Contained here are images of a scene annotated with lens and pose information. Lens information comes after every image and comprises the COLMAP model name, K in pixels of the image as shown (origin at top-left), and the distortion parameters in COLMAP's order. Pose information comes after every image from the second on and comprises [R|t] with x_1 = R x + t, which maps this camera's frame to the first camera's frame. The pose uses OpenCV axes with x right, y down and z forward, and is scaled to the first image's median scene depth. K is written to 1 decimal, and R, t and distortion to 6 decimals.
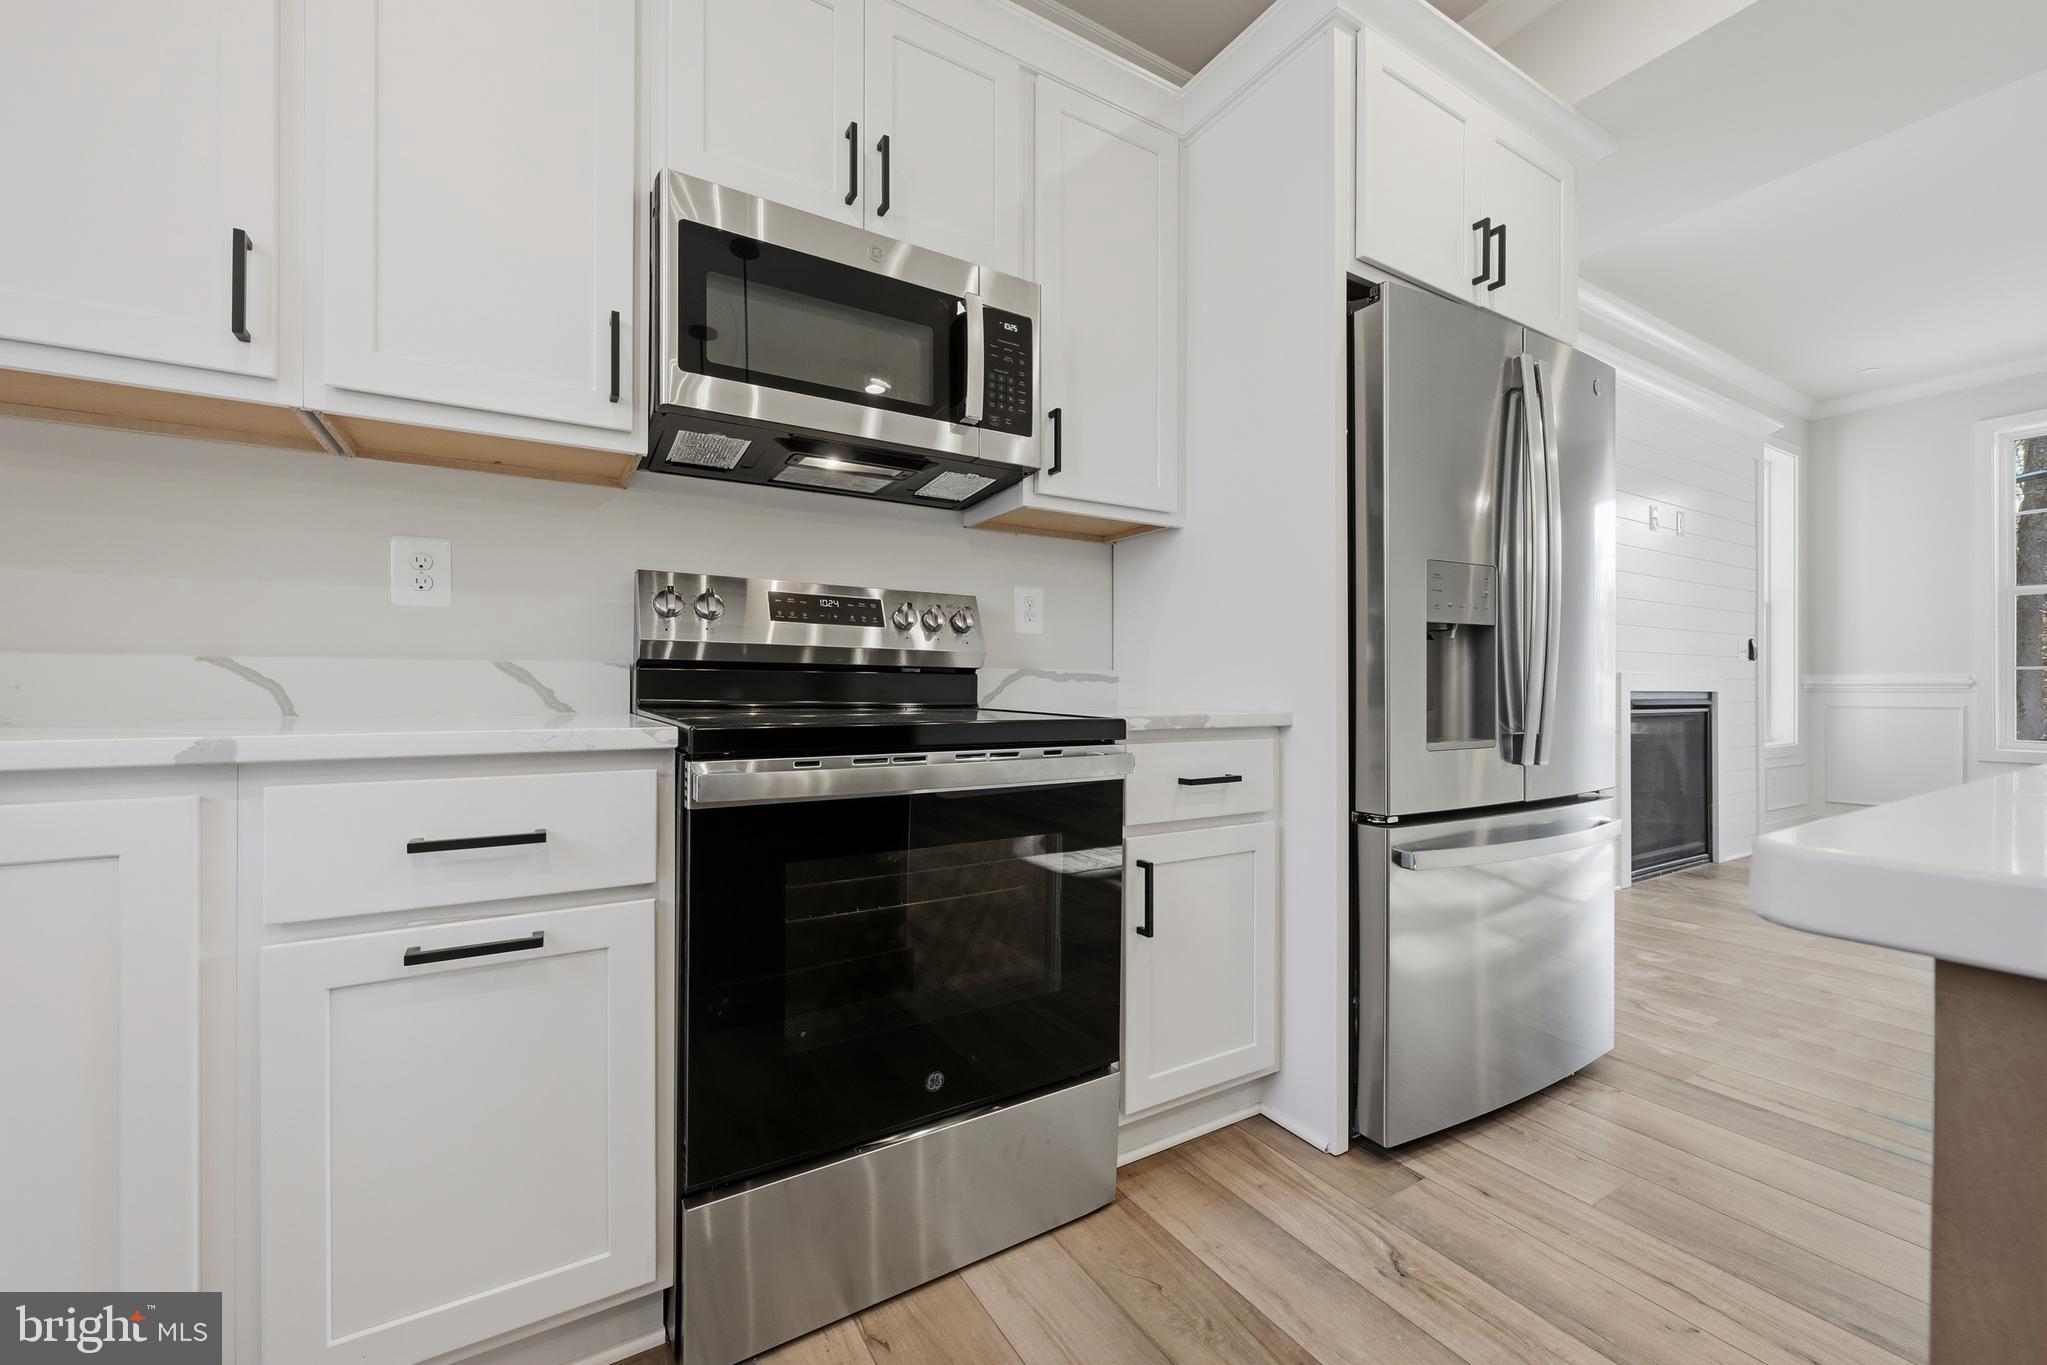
lens RADIAL K [[814.5, 0, 1026.2], [0, 814.5, 682.0], [0, 0, 1]] dist [0.001024, 0.000108]
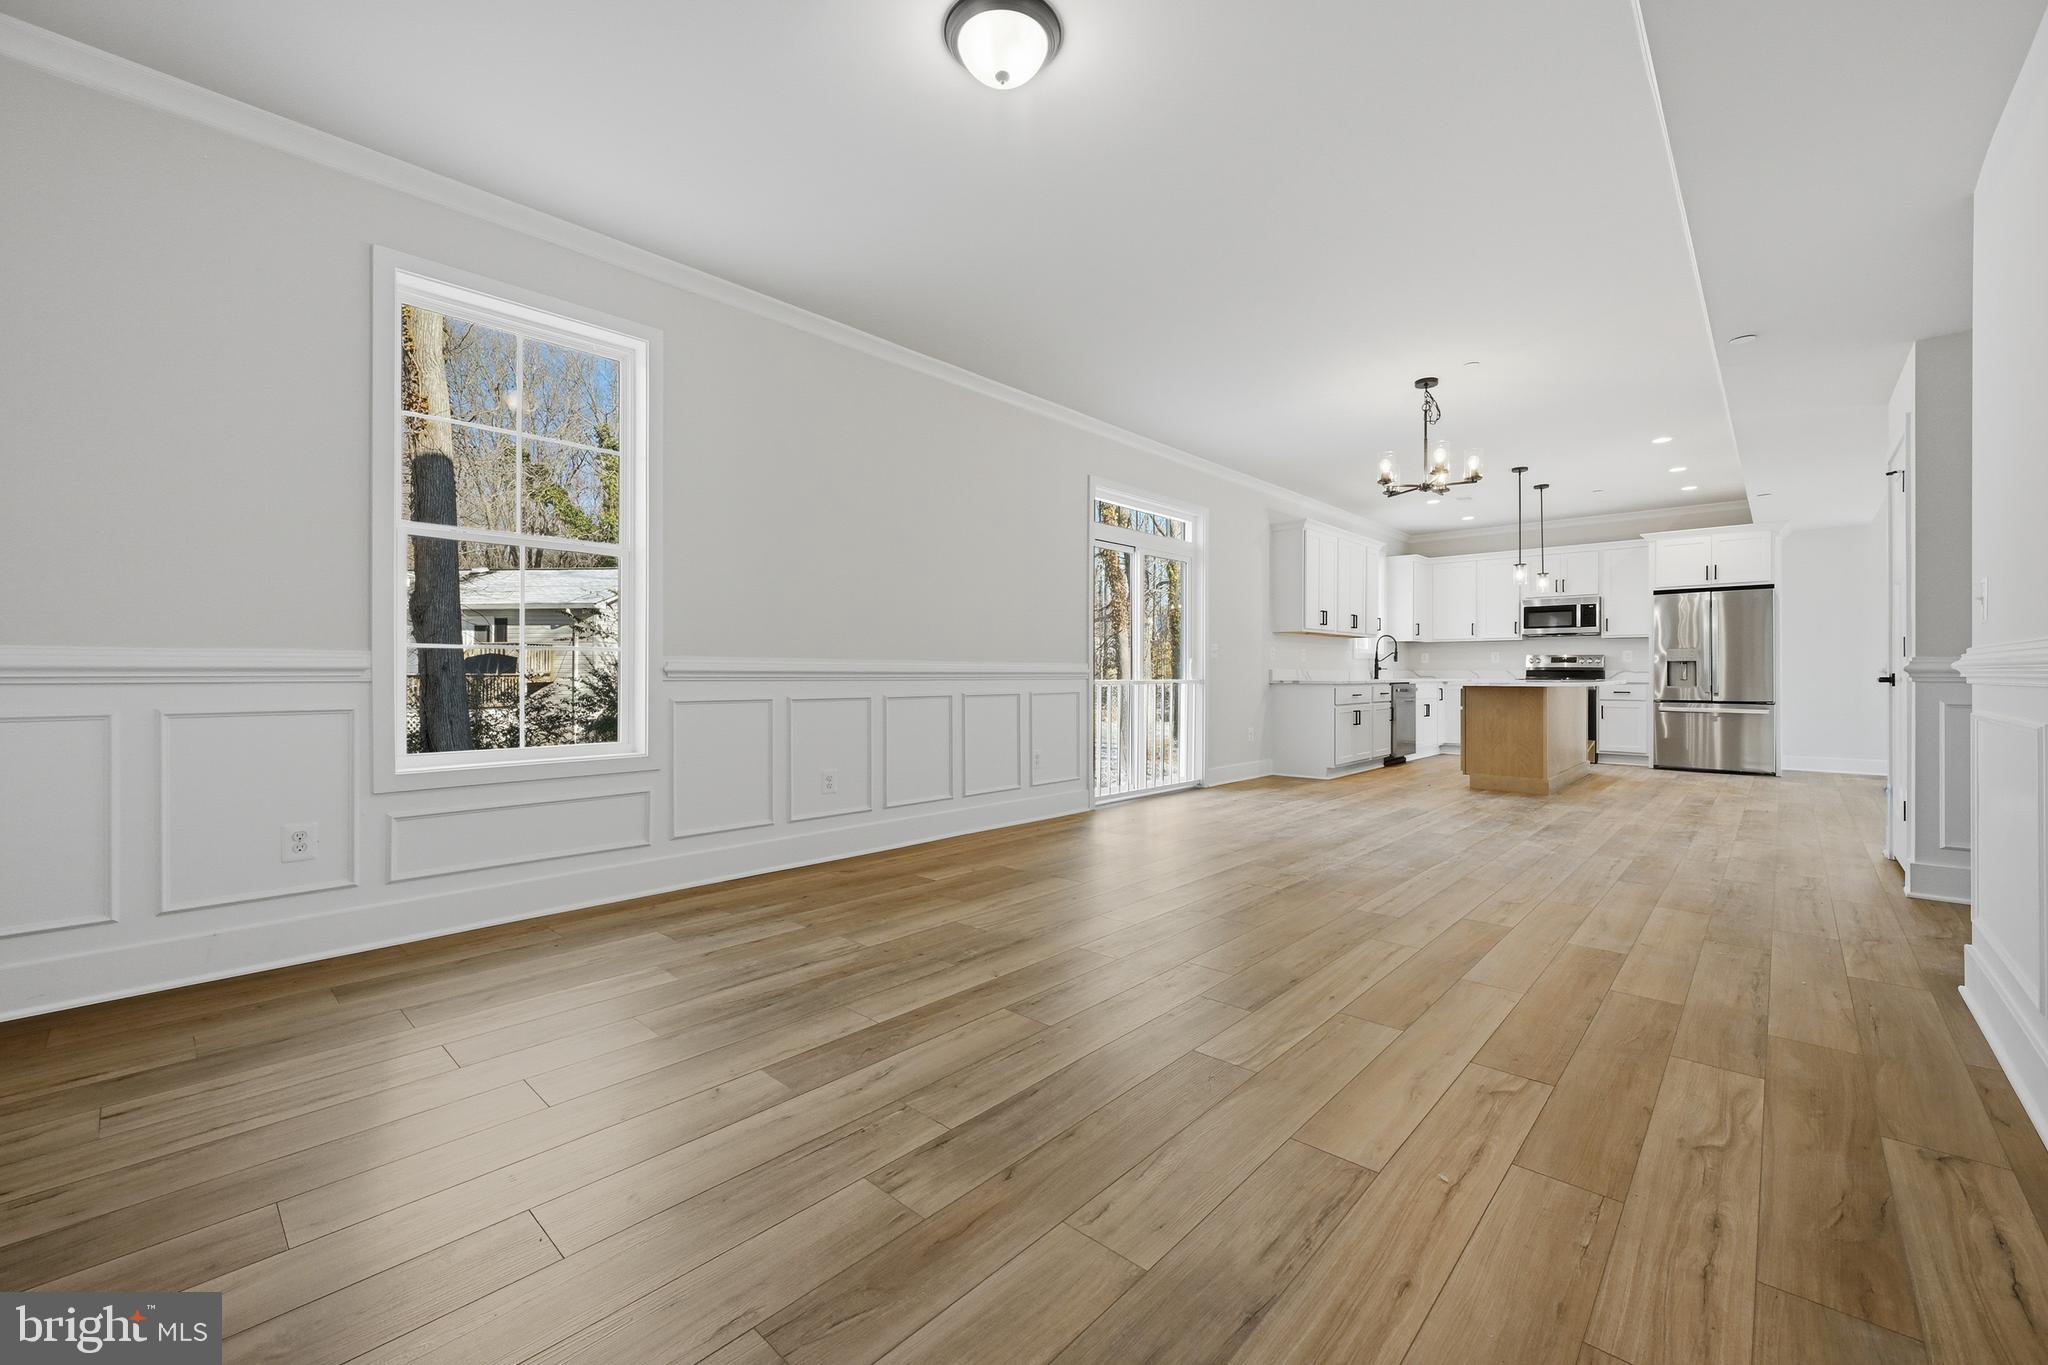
lens RADIAL K [[831.8, 0, 1008.3], [0, 831.8, 680.0], [0, 0, 1]] dist [0.002284, 0.000445]
pose [[0.260333, 0.004075, -0.965510, 4.116137], [0.006095, 0.999964, 0.005864, -0.011894], [0.965500, -0.007411, 0.260299, -3.968670]]
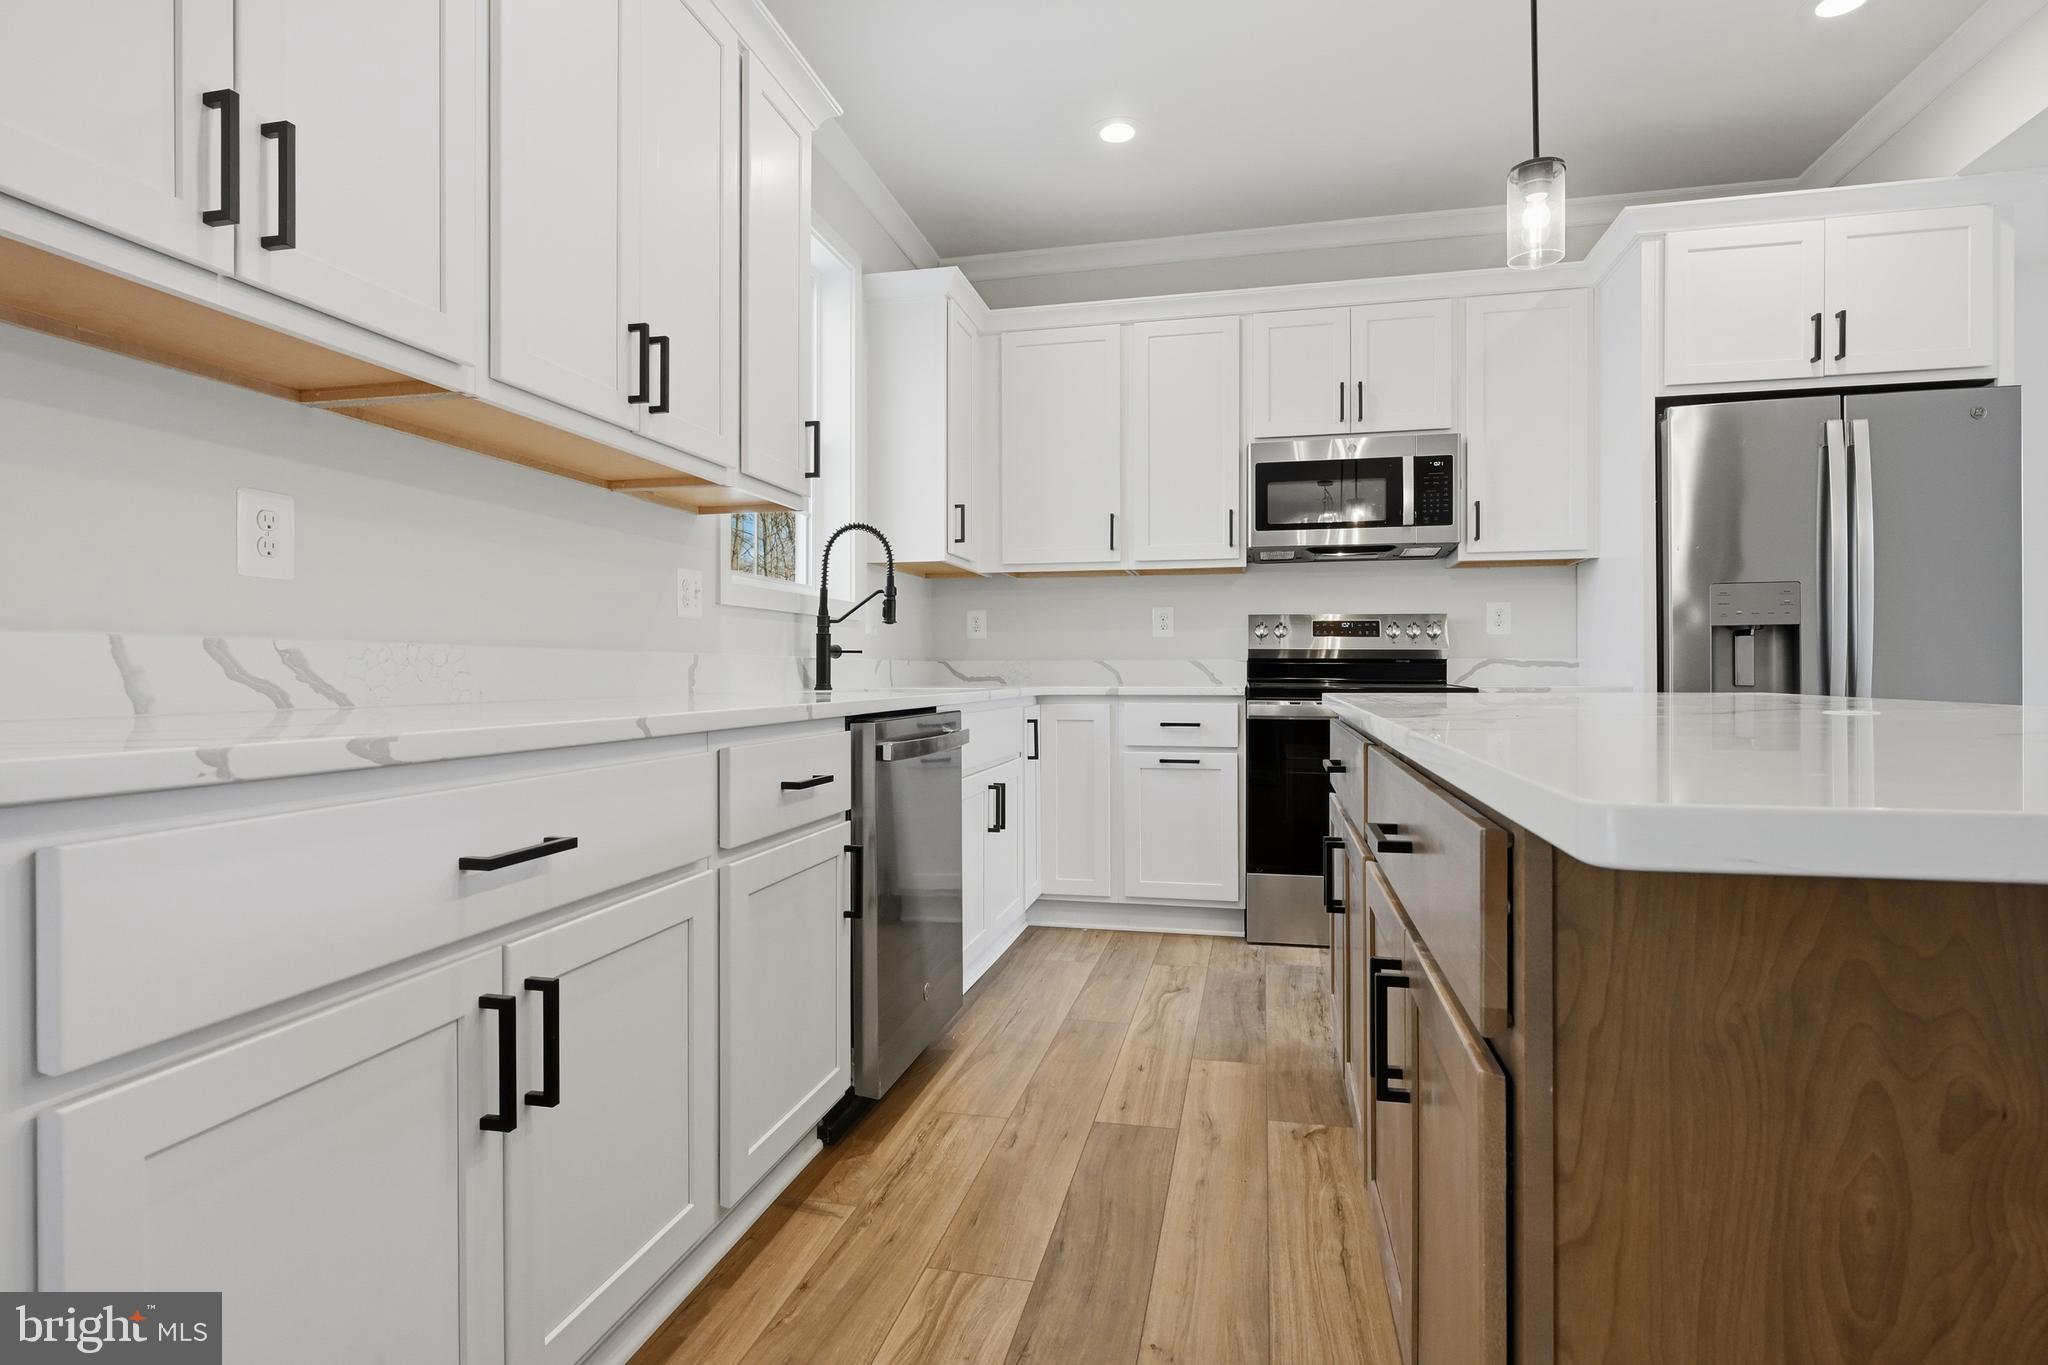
lens RADIAL K [[1041.4, 0, 1016.7], [0, 1041.4, 676.1], [0, 0, 1]] dist [-0.003230, -0.000905]
pose [[0.712531, -0.000956, -0.701640, 0.870181], [0.007456, 0.999953, 0.006209, -0.003590], [0.701601, -0.009655, 0.712504, -1.176619]]
